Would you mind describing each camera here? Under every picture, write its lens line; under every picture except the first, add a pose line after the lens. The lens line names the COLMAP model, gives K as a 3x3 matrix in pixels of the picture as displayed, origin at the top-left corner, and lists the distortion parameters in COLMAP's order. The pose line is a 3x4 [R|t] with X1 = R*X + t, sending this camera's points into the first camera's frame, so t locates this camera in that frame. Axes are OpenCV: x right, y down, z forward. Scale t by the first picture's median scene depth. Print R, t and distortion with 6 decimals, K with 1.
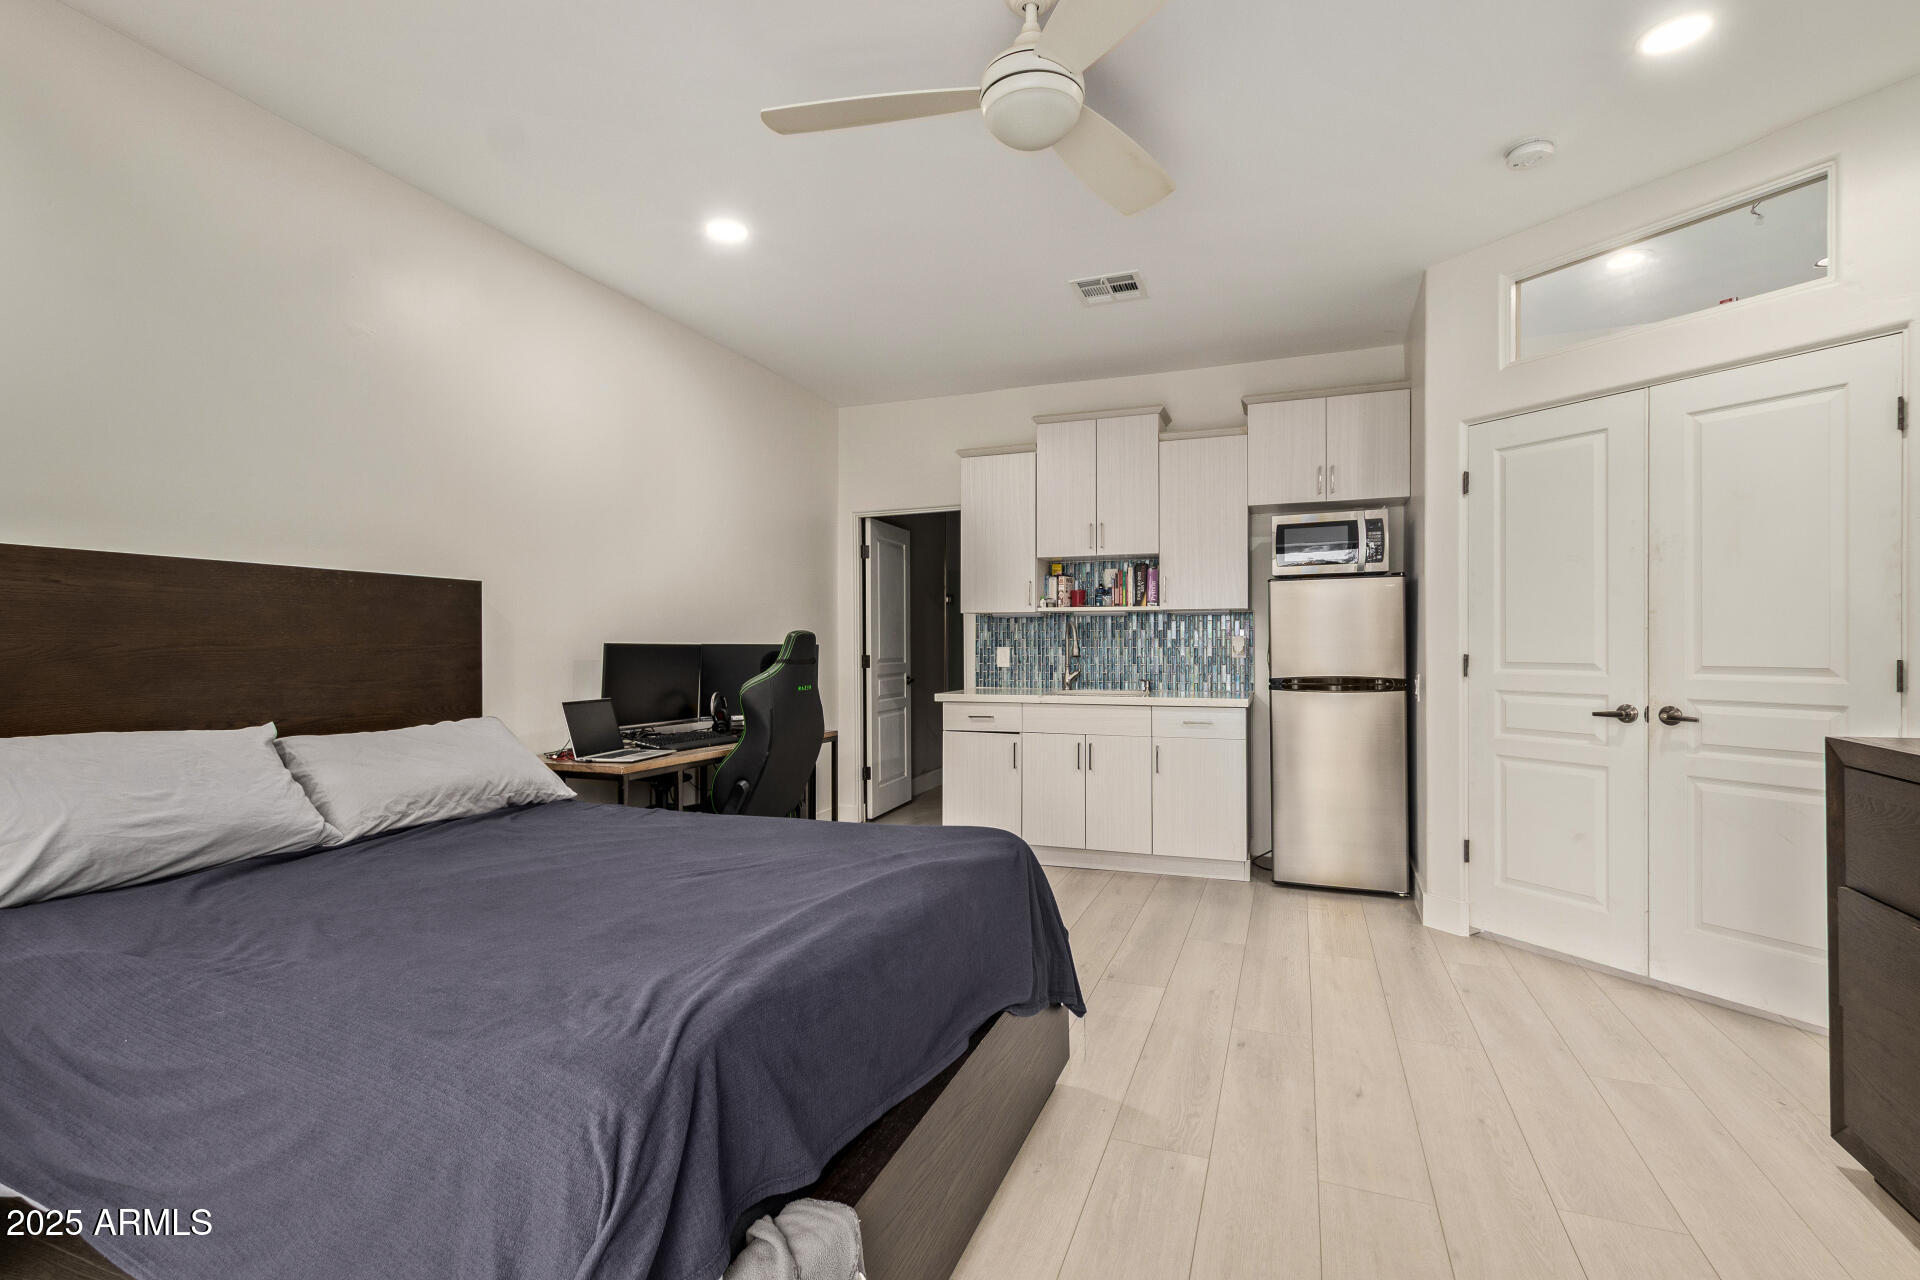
lens RADIAL K [[898.2, 0, 960.0], [0, 898.2, 640.0], [0, 0, 1]] dist [-0.000396, -0.000205]
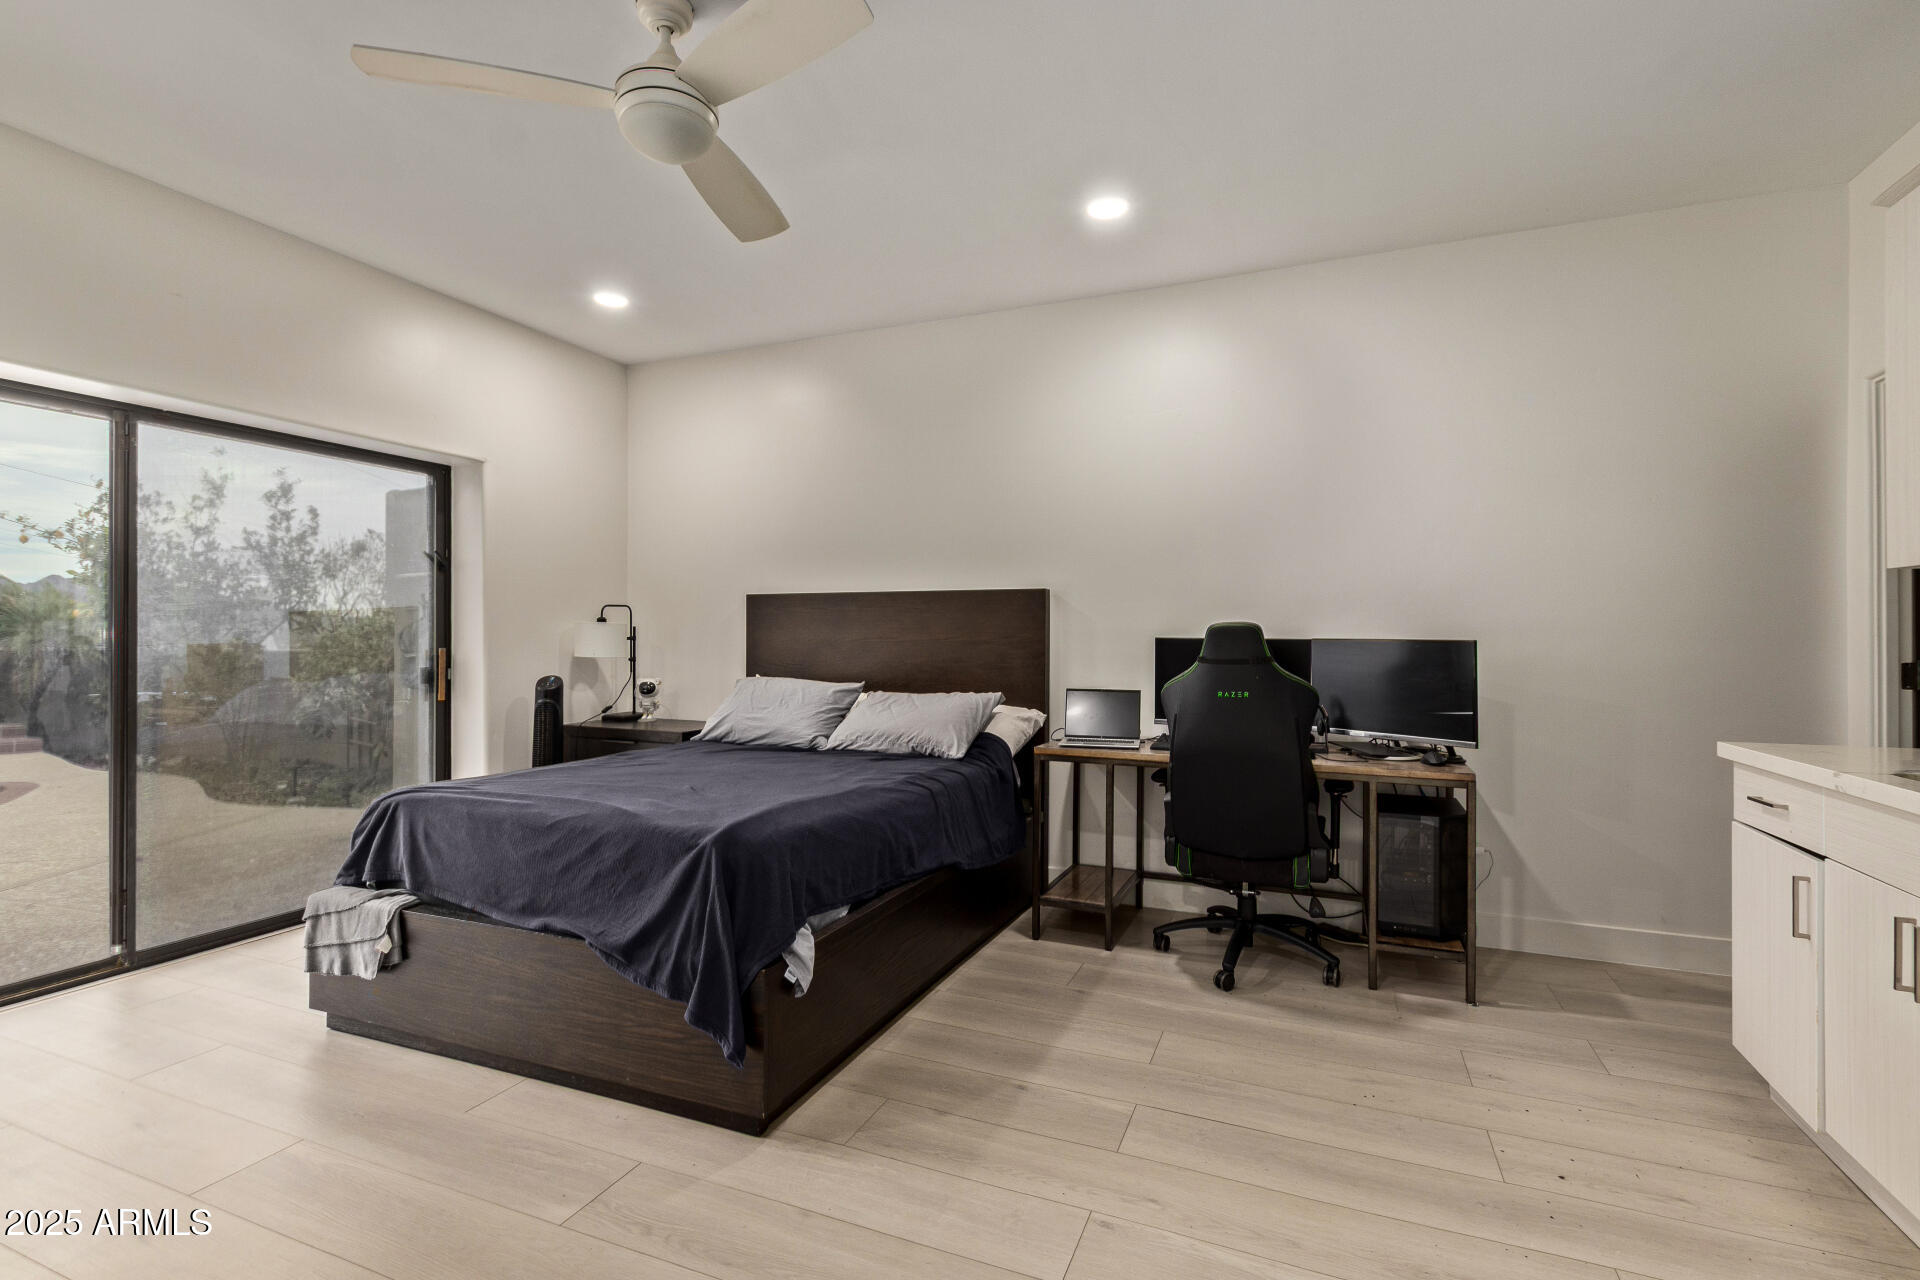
lens RADIAL K [[898.2, 0, 960.0], [0, 898.2, 640.0], [0, 0, 1]] dist [-0.000396, -0.000205]
pose [[-0.028436, 0.000605, -0.999595, 0.871728], [-0.002408, 0.999997, 0.000674, 0.007575], [0.999593, 0.002426, -0.028435, 1.085107]]
